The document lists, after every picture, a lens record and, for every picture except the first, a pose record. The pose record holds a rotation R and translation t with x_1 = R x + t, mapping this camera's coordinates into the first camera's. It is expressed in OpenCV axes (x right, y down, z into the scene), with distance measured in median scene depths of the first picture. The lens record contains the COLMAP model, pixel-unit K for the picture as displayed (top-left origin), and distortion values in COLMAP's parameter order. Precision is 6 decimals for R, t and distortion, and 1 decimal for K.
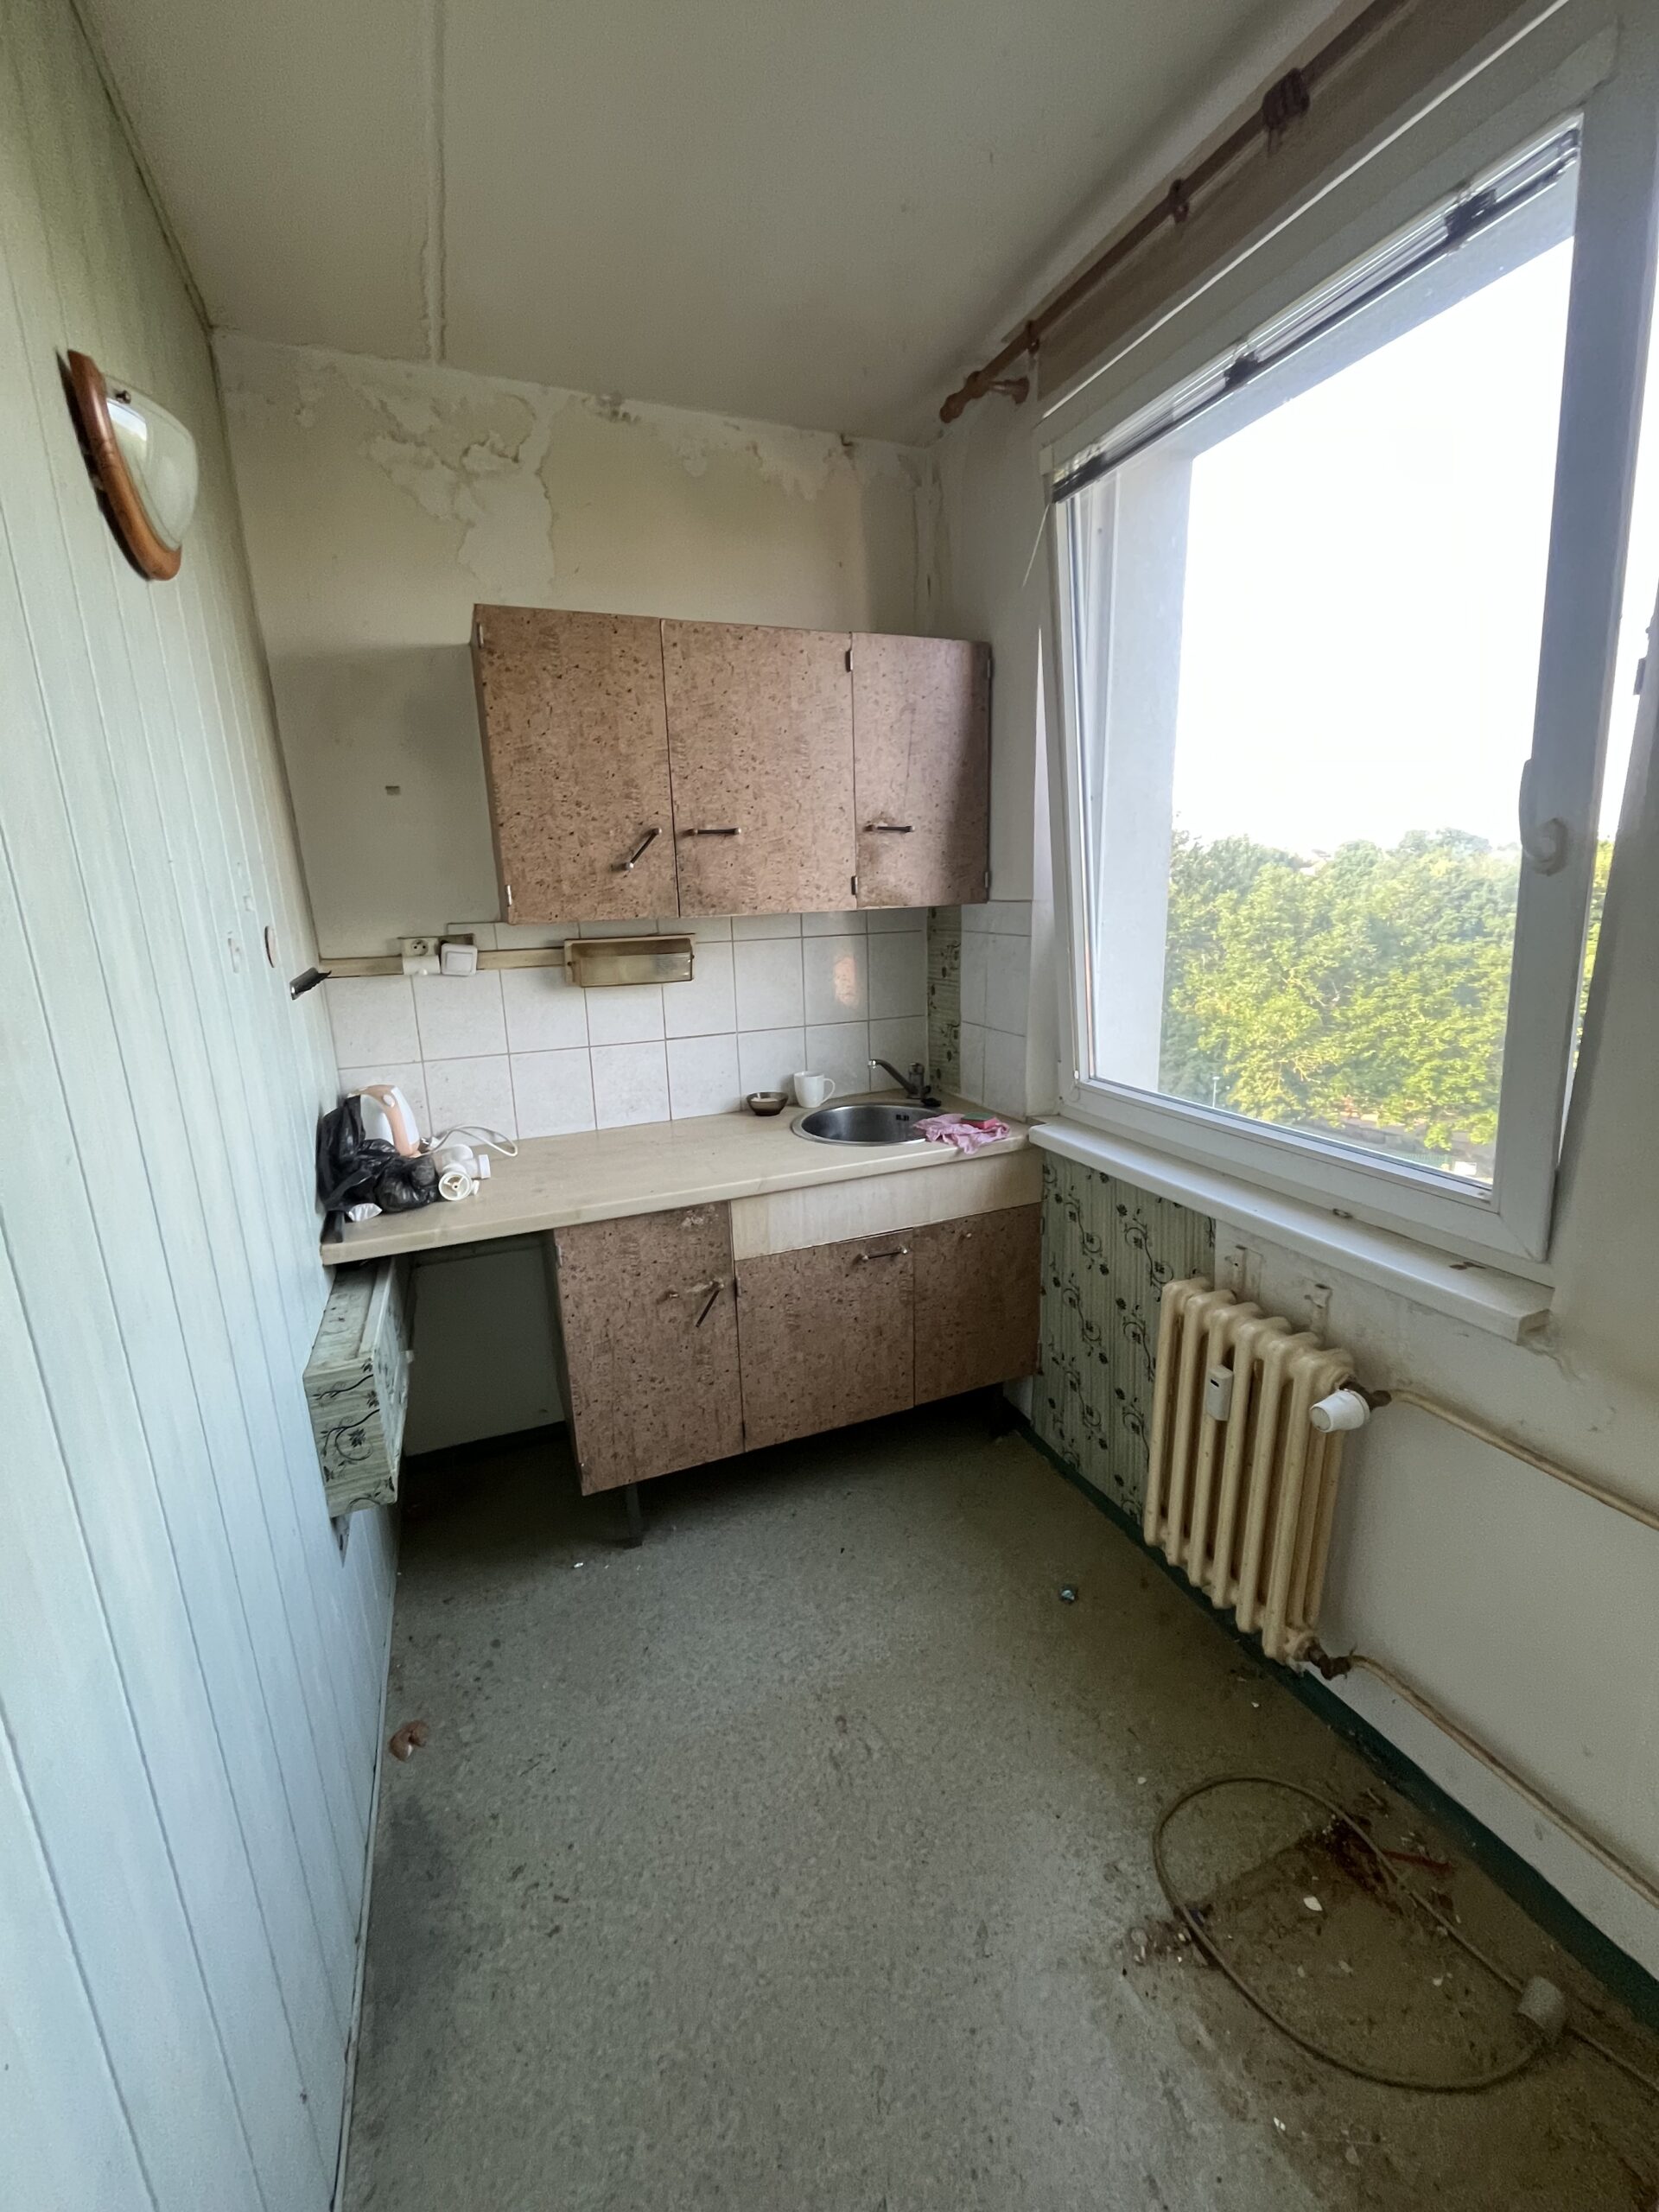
lens RADIAL K [[896.0, 0, 829.5], [0, 896.0, 1106.0], [0, 0, 1]] dist [-0.001310, -0.000063]
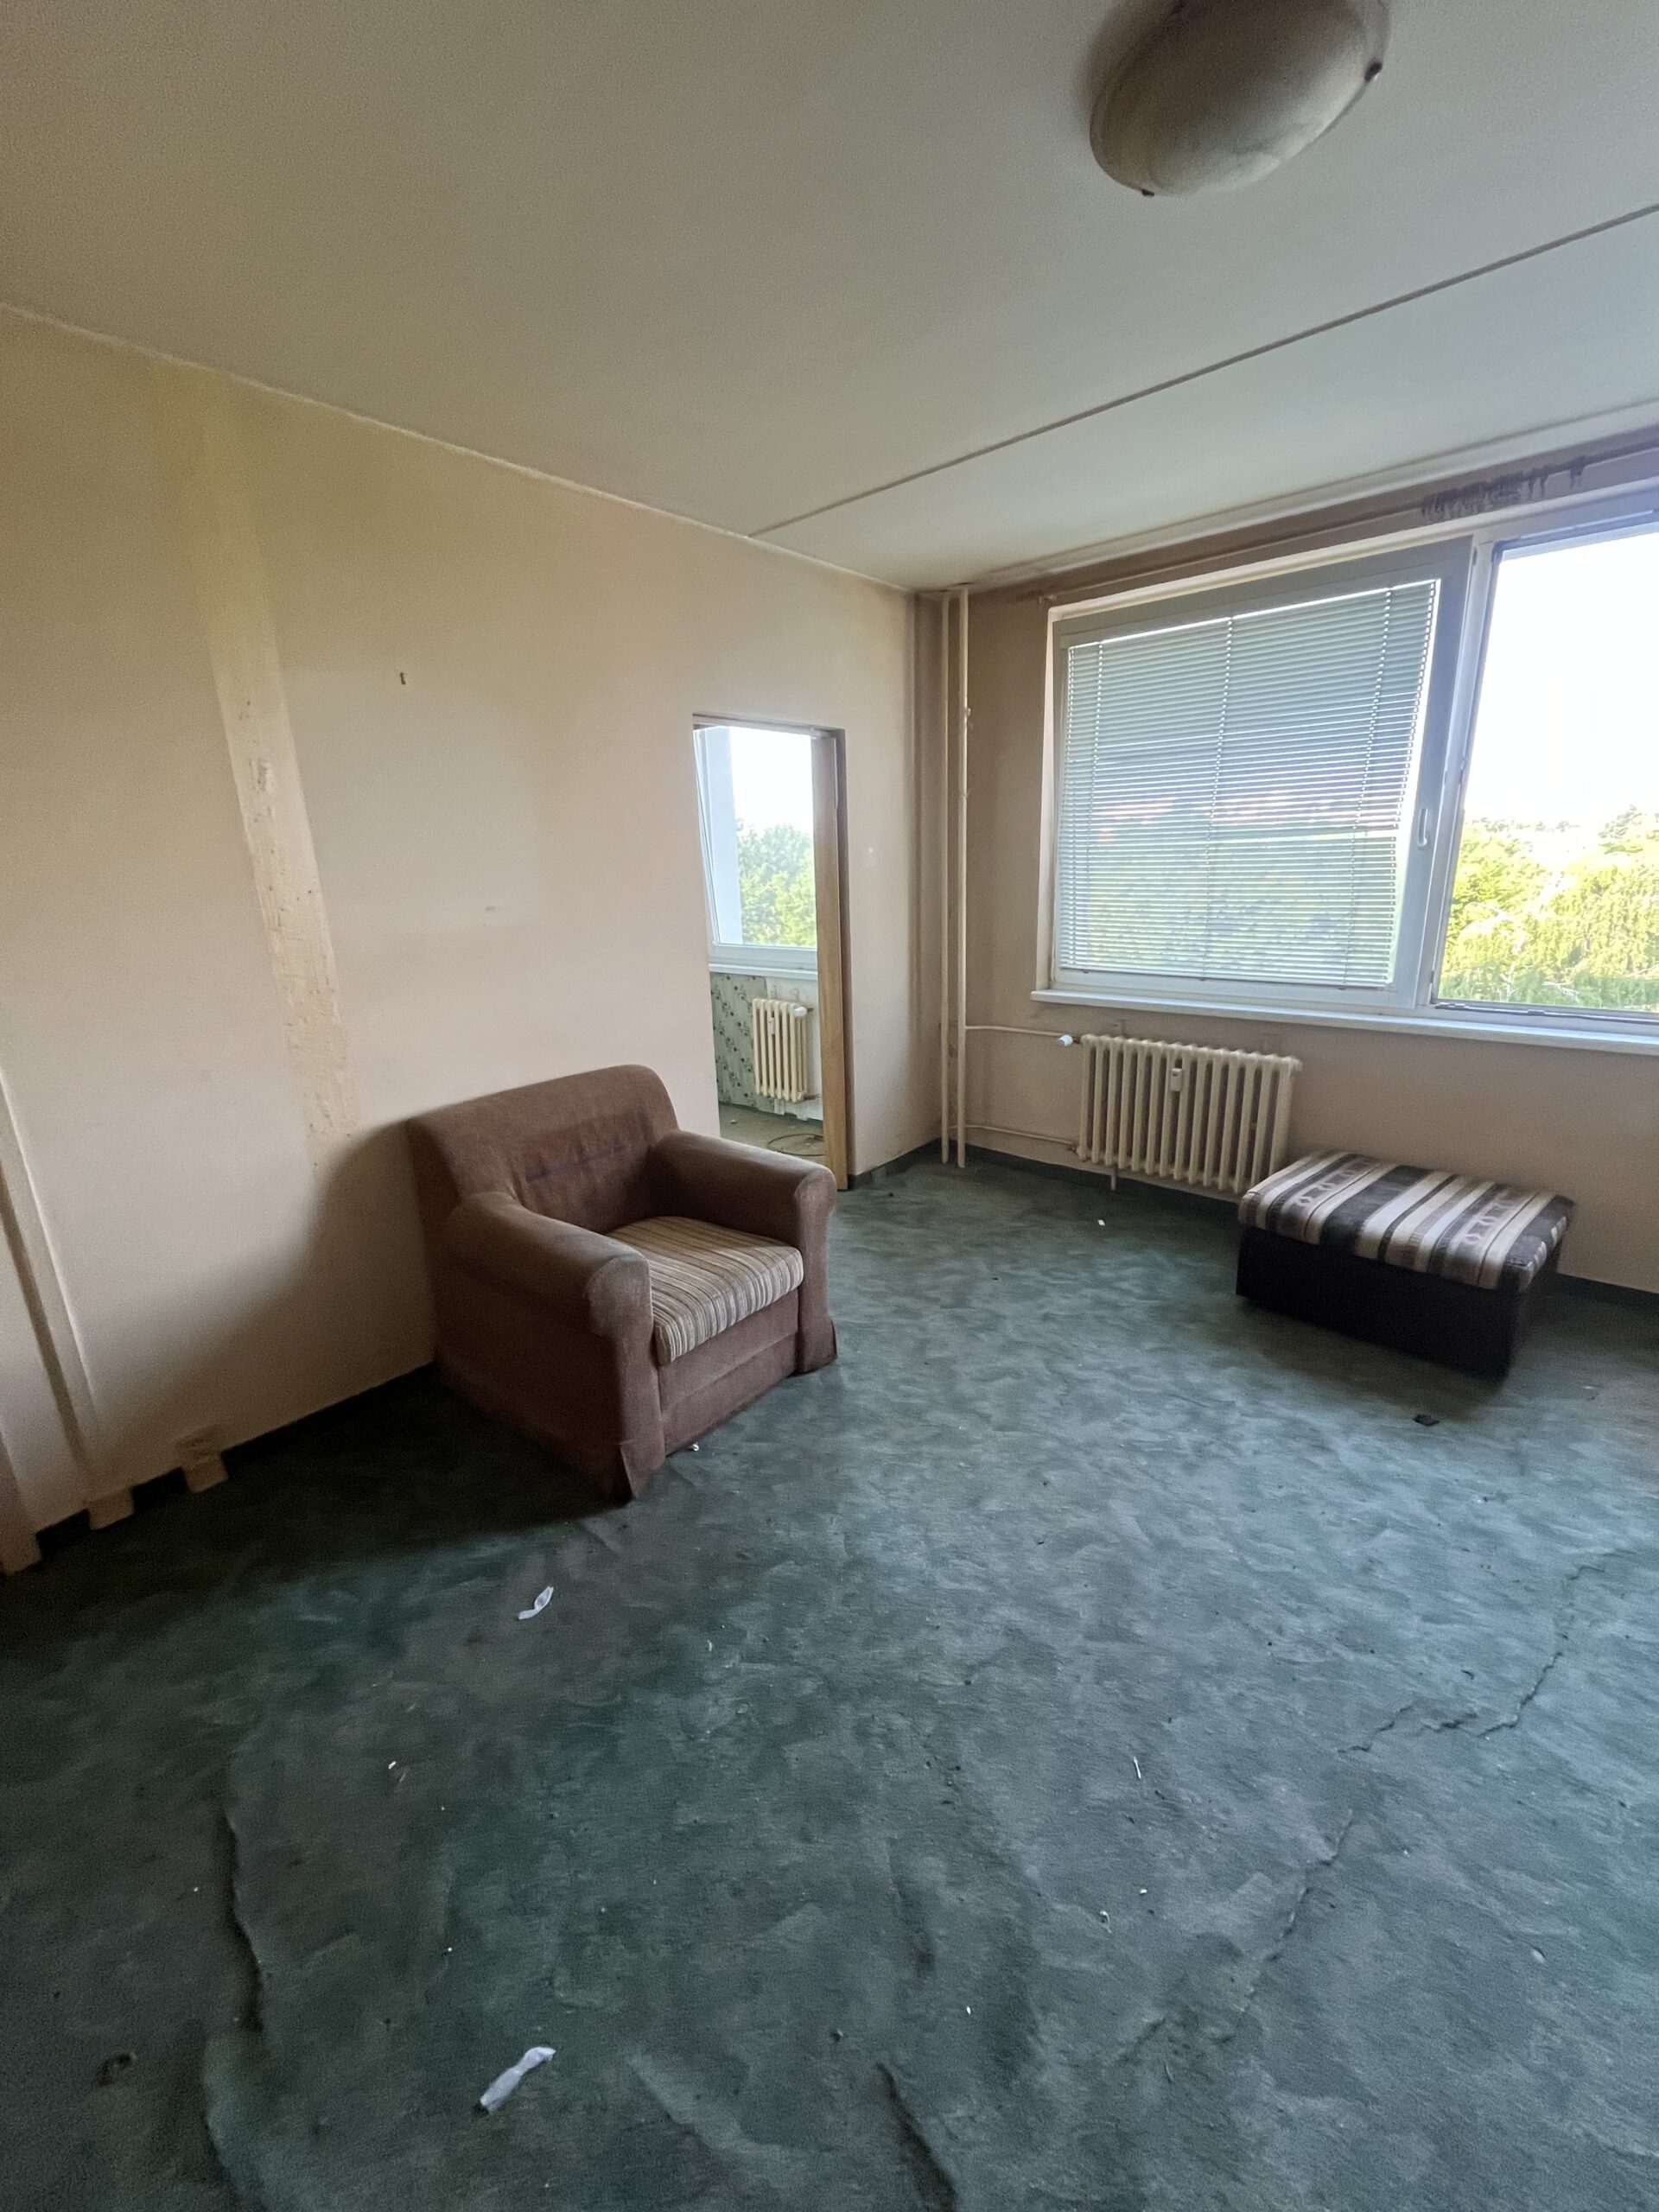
lens RADIAL K [[896.0, 0, 829.5], [0, 896.0, 1106.0], [0, 0, 1]] dist [-0.001310, -0.000063]
pose [[0.896901, -0.113234, 0.427488, -0.037187], [0.105021, 0.993547, 0.042833, 0.023227], [-0.429580, 0.006478, 0.903006, -0.094286]]
